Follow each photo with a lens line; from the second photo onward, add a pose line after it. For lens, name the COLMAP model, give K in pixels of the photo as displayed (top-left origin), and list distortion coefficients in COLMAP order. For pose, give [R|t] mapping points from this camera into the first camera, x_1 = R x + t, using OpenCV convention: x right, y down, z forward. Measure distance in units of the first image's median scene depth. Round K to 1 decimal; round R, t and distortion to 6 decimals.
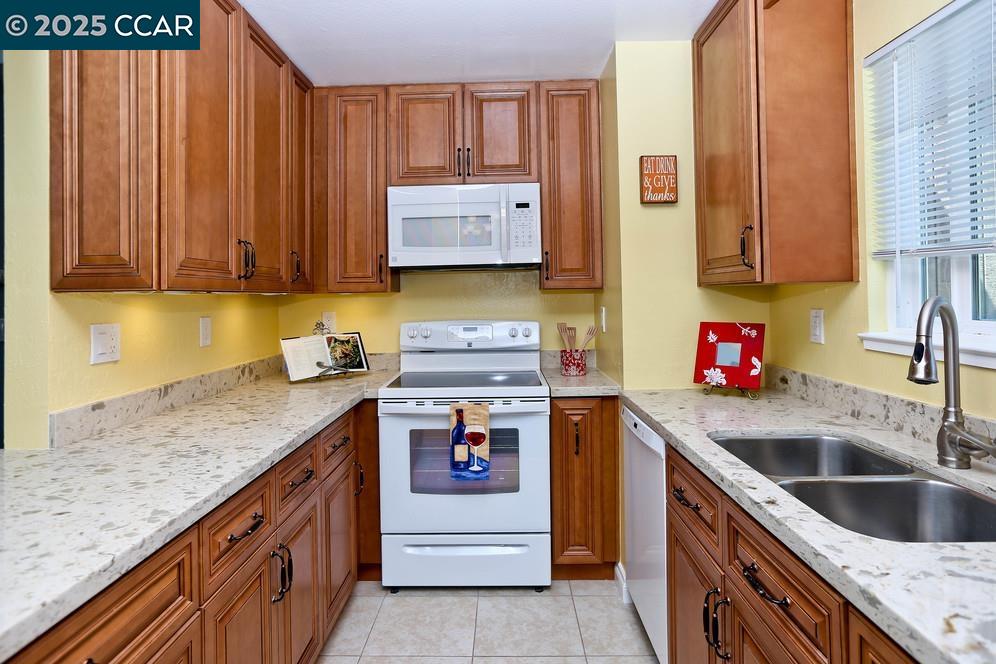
lens RADIAL K [[568.9, 0, 496.3], [0, 568.9, 286.1], [0, 0, 1]] dist [-0.001950, 0.000371]
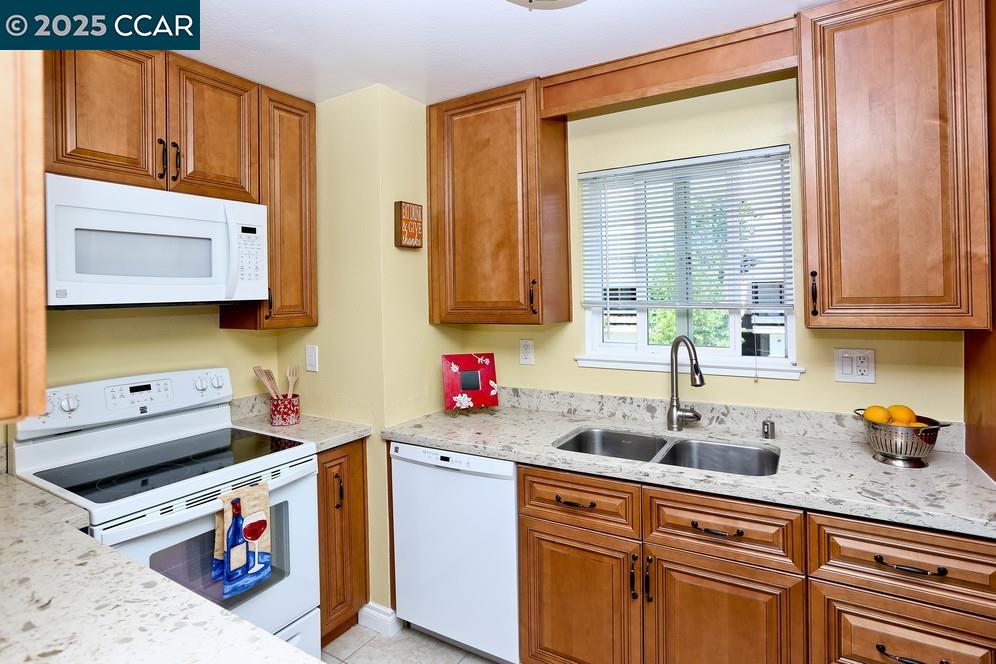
lens RADIAL K [[533.0, 0, 497.9], [0, 533.0, 293.0], [0, 0, 1]] dist [-0.001948, 0.000298]
pose [[0.505301, 0.011590, 0.862865, -0.478498], [-0.004641, 0.999932, -0.010713, -0.048080], [-0.862930, 0.001409, 0.505321, 0.328571]]
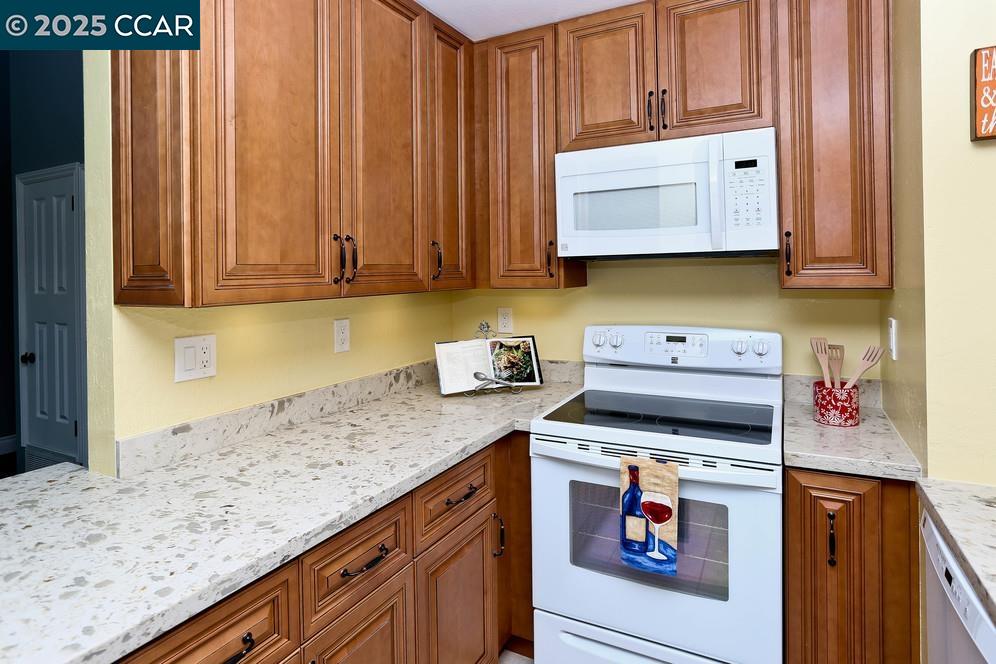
lens RADIAL K [[568.3, 0, 483.2], [0, 568.3, 267.6], [0, 0, 1]] dist [-0.041750, 0.030843]
pose [[0.884908, 0.001199, -0.465764, 0.089230], [0.007341, 0.999837, 0.016521, -0.036536], [0.465707, -0.018039, 0.884755, 0.295946]]
